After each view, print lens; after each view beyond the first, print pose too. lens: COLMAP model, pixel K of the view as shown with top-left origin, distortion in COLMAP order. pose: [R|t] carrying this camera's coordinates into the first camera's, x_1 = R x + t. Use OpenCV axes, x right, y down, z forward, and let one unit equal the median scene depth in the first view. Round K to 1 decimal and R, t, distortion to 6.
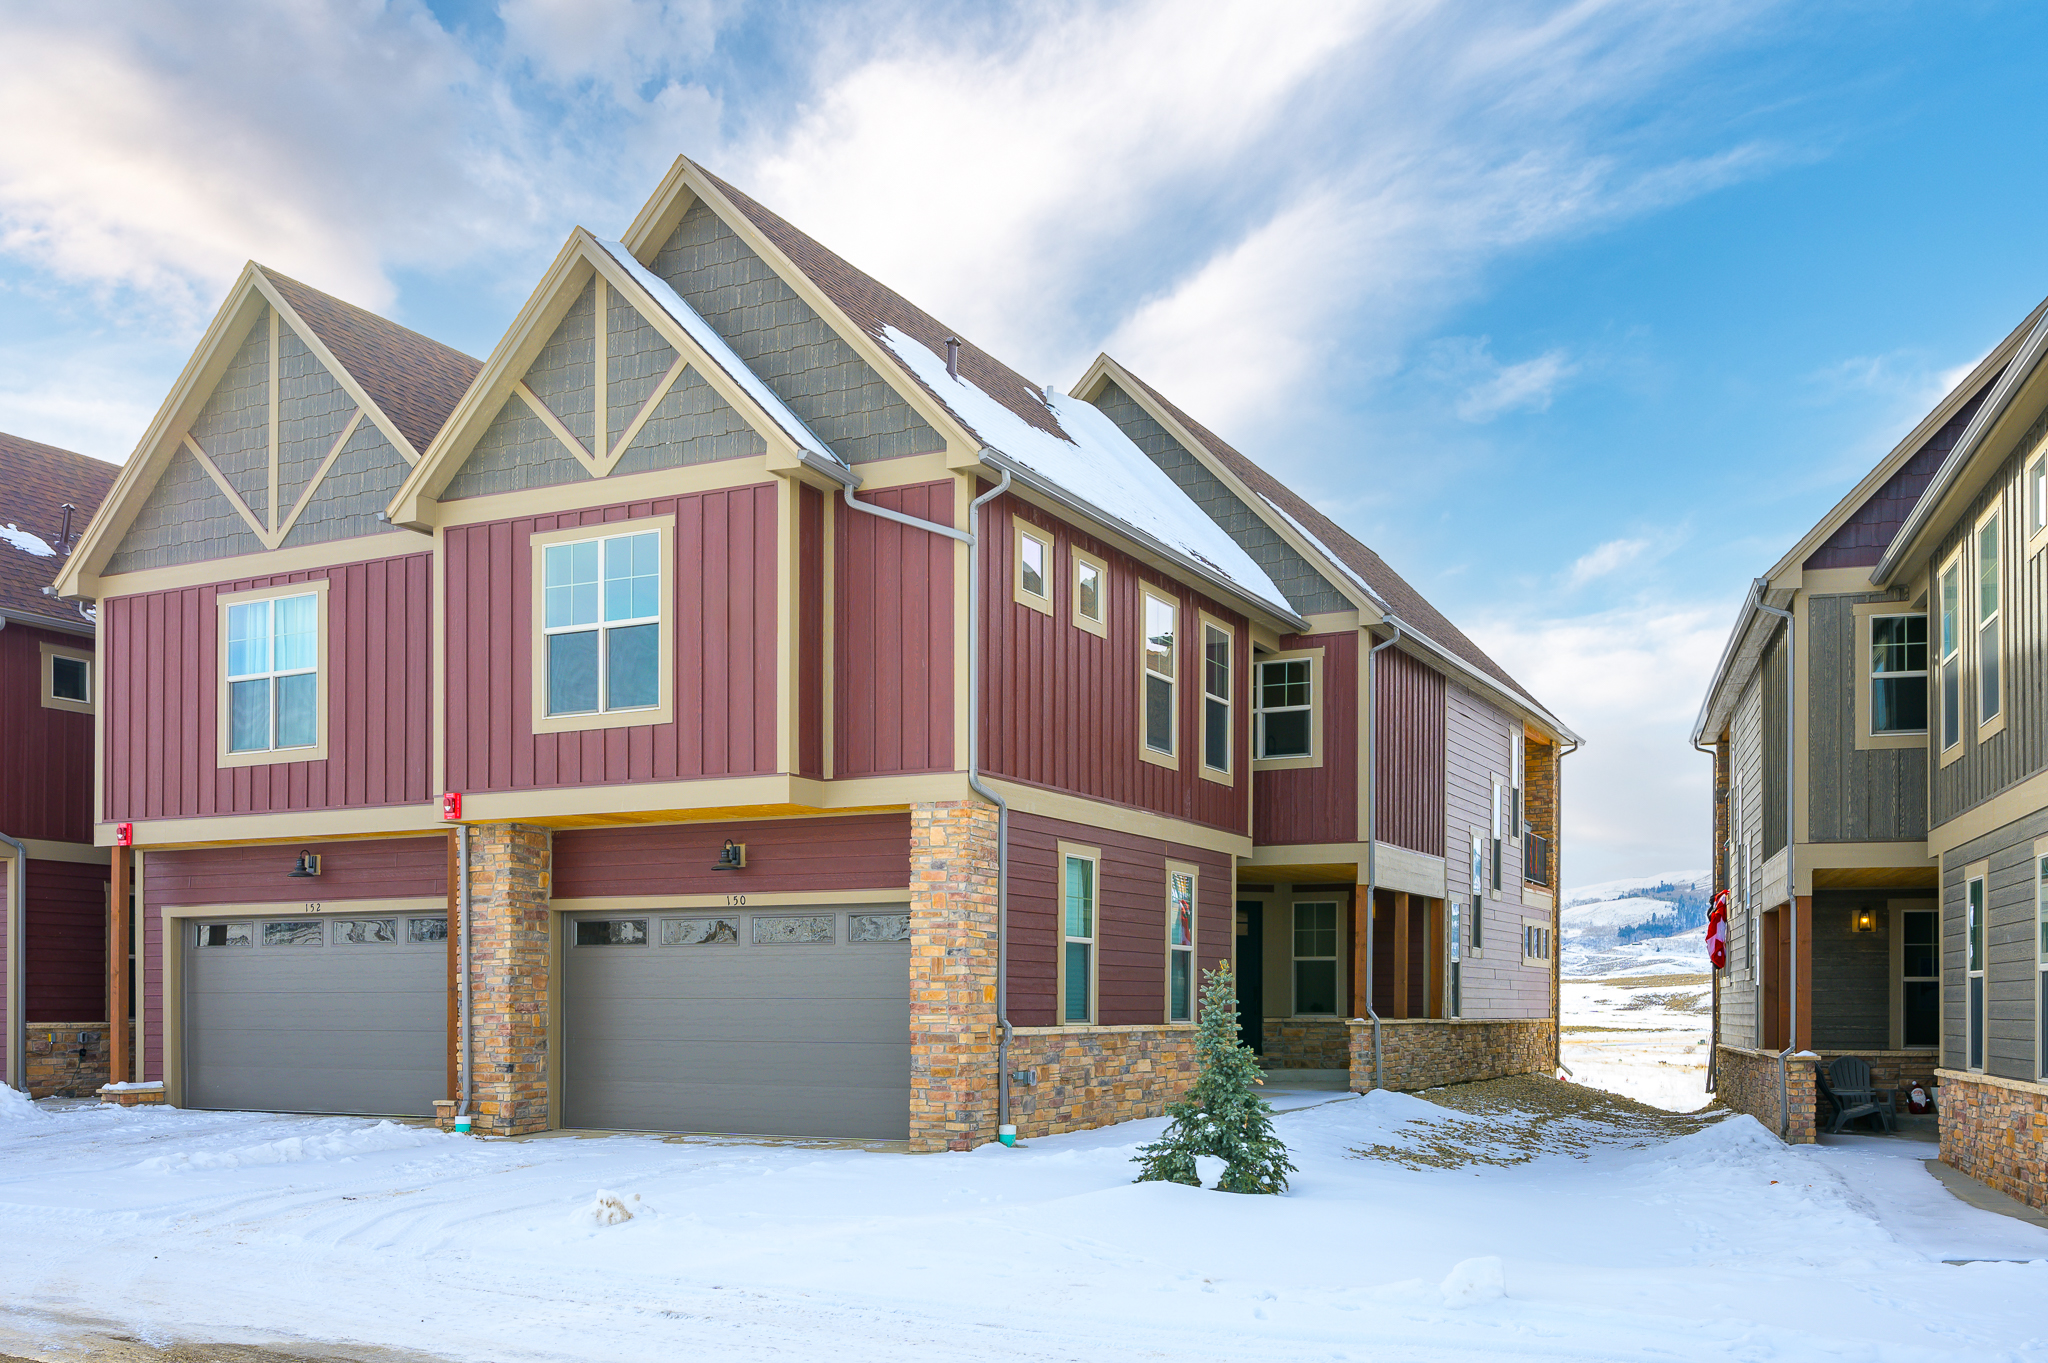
lens RADIAL K [[1625.9, 0, 1029.9], [0, 1625.9, 827.2], [0, 0, 1]] dist [0.004505, -0.018526]
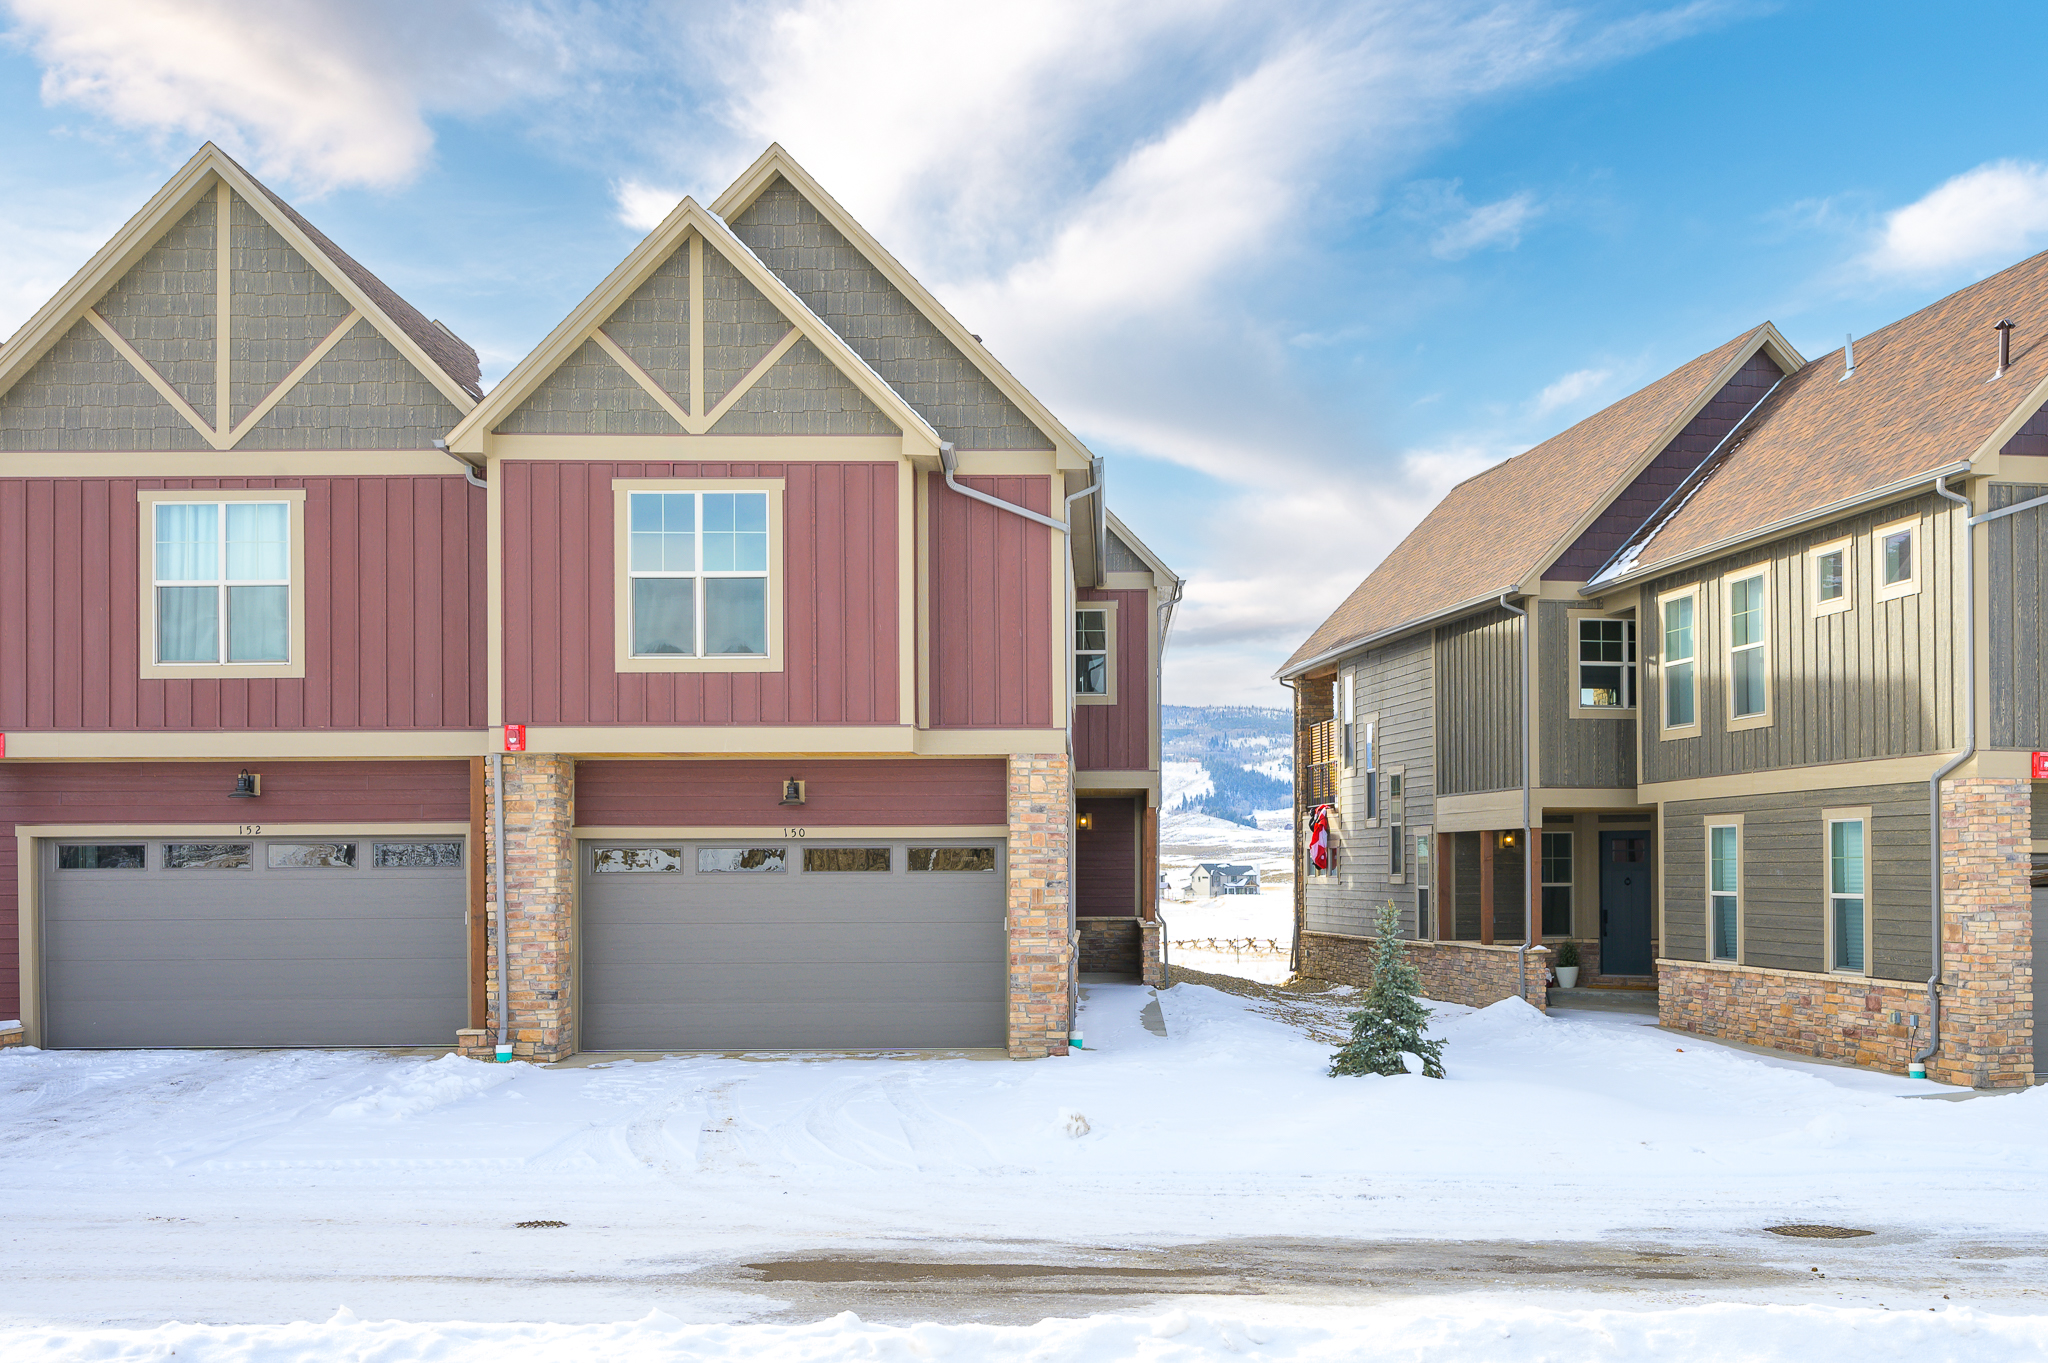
lens RADIAL K [[1618.1, 0, 1024.5], [0, 1618.1, 679.8], [0, 0, 1]] dist [-0.006705, 0.006342]
pose [[0.919223, 0.039688, 0.391732, -0.464430], [-0.034161, 0.999194, -0.021072, -0.039160], [-0.392252, 0.005988, 0.919838, -0.051181]]
